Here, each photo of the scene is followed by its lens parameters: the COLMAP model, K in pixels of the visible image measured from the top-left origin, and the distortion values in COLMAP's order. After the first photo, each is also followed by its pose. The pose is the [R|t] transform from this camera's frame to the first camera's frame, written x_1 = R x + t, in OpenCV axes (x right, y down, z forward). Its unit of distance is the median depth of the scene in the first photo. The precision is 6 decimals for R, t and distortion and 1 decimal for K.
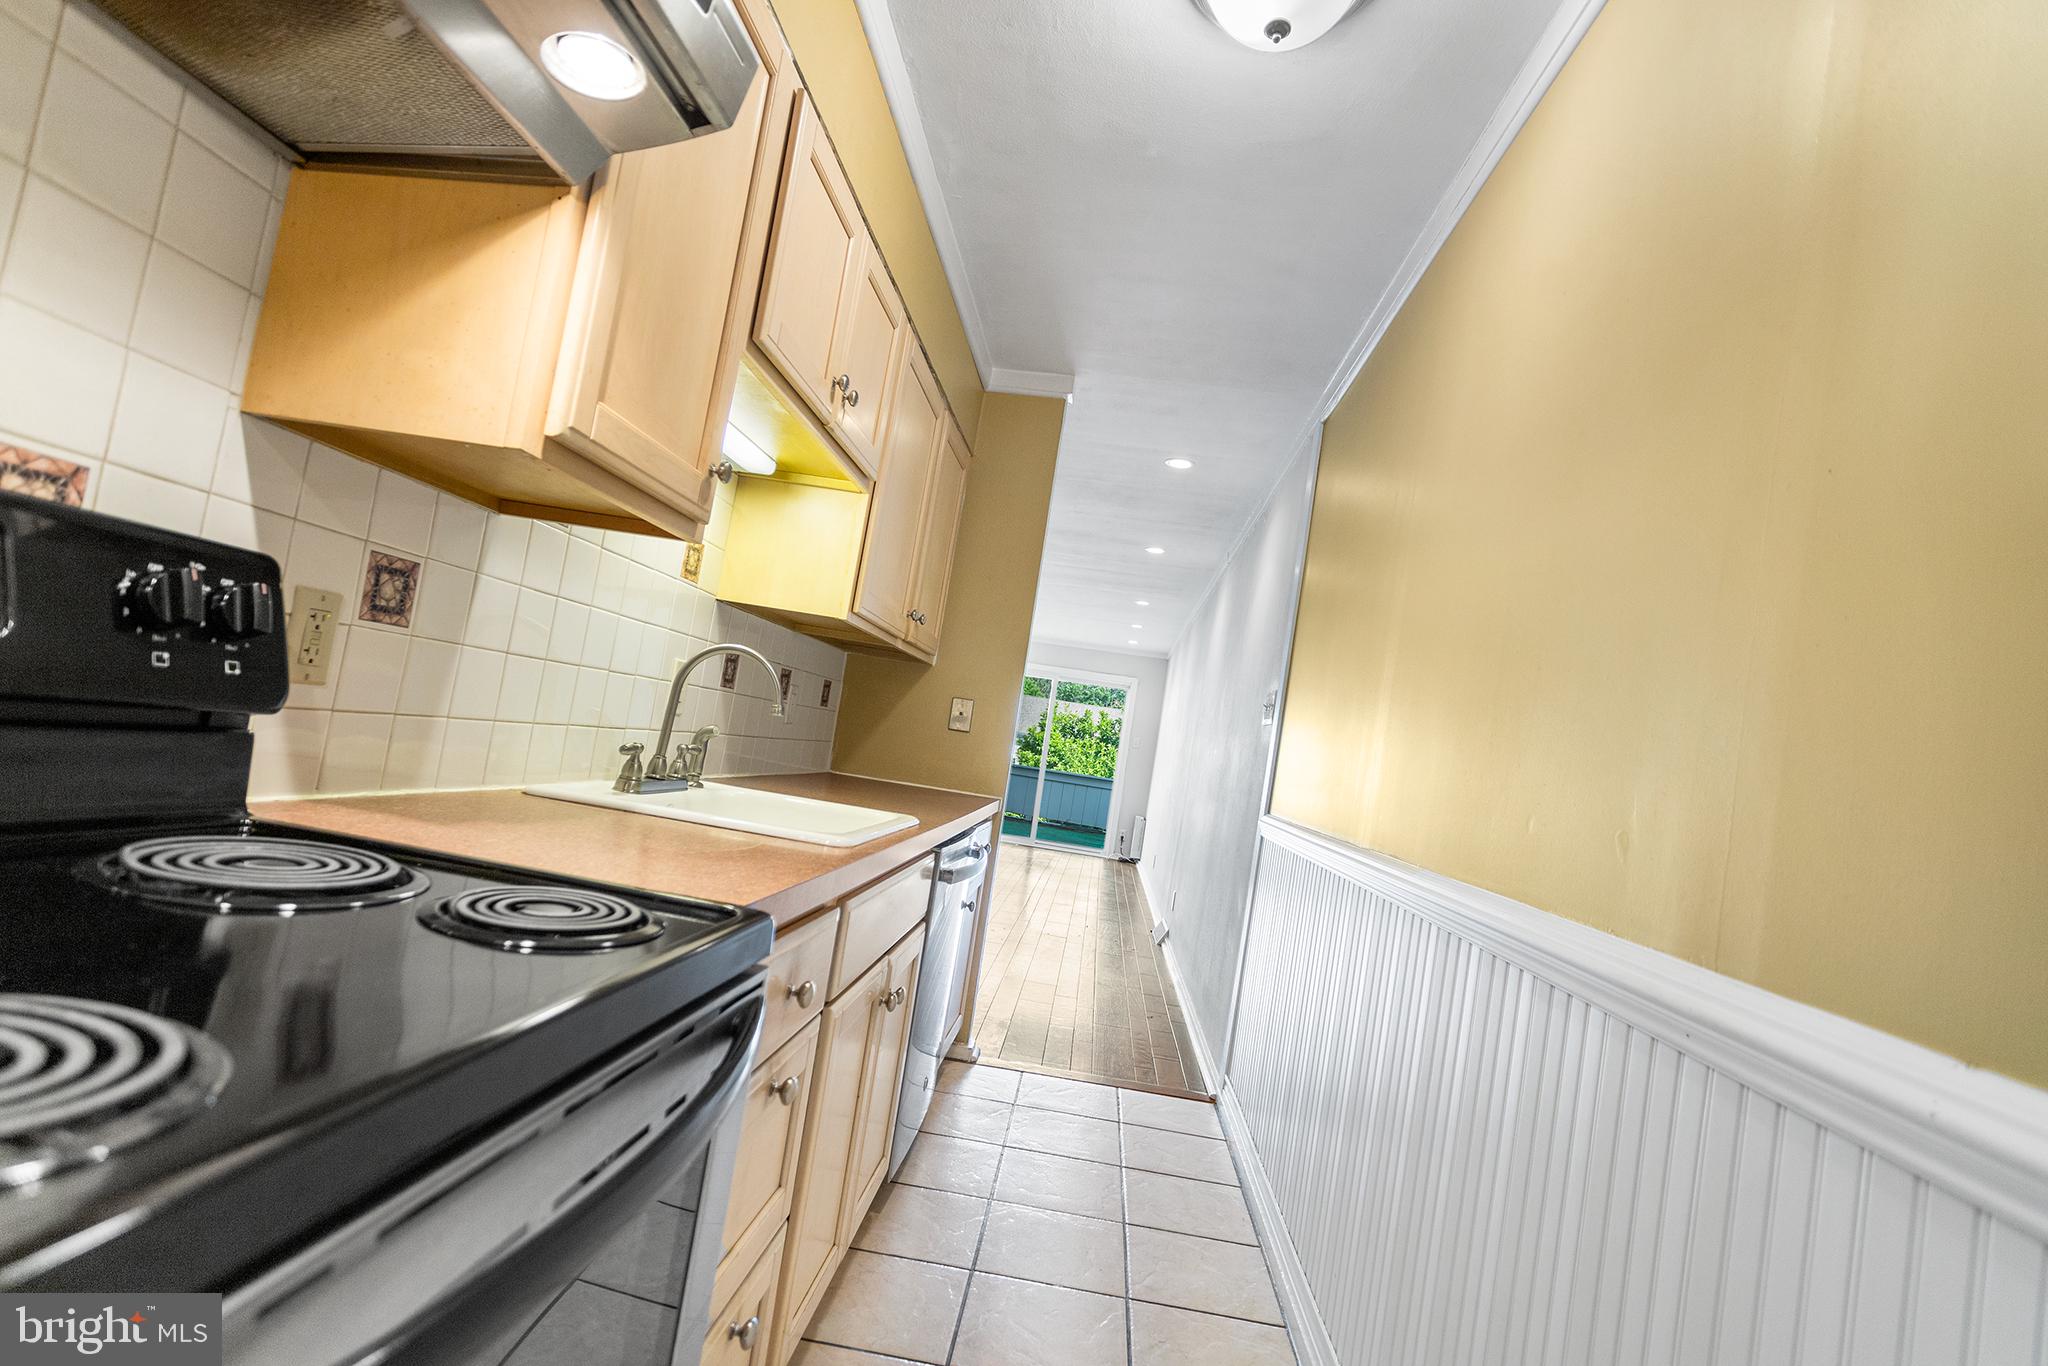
lens RADIAL K [[1008.3, 0, 1024.0], [0, 1008.3, 683.0], [0, 0, 1]] dist [-0.001560, -0.000096]
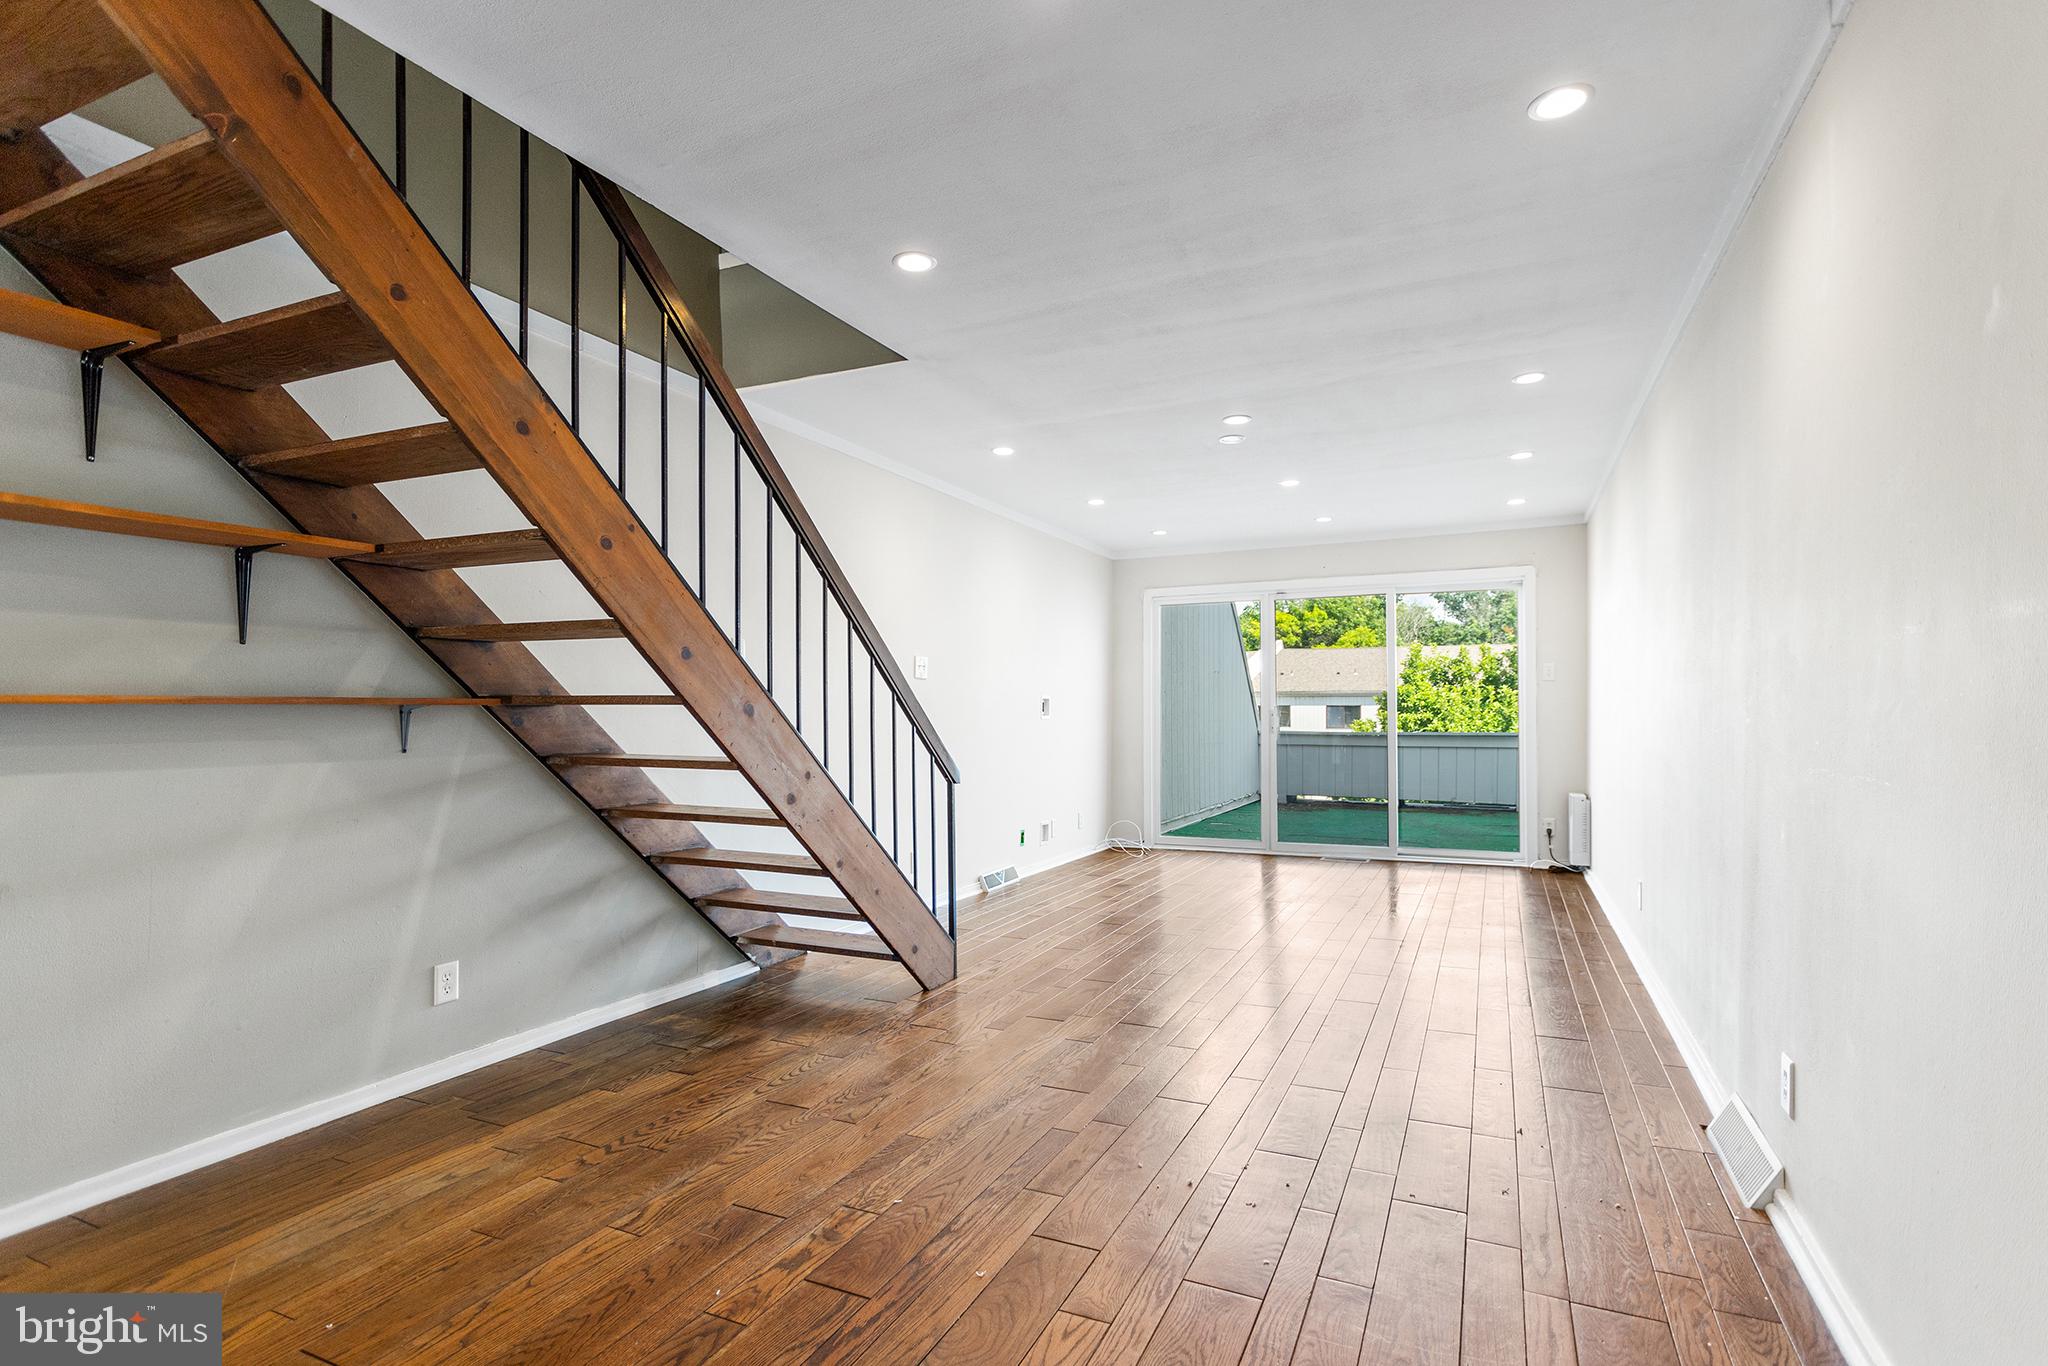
lens RADIAL K [[1008.3, 0, 1024.0], [0, 1008.3, 683.0], [0, 0, 1]] dist [-0.001560, -0.000096]
pose [[0.926869, -0.155108, -0.341842, 0.015813], [0.160167, 0.986997, -0.013566, 0.014228], [0.339501, -0.042178, 0.939660, 0.202679]]
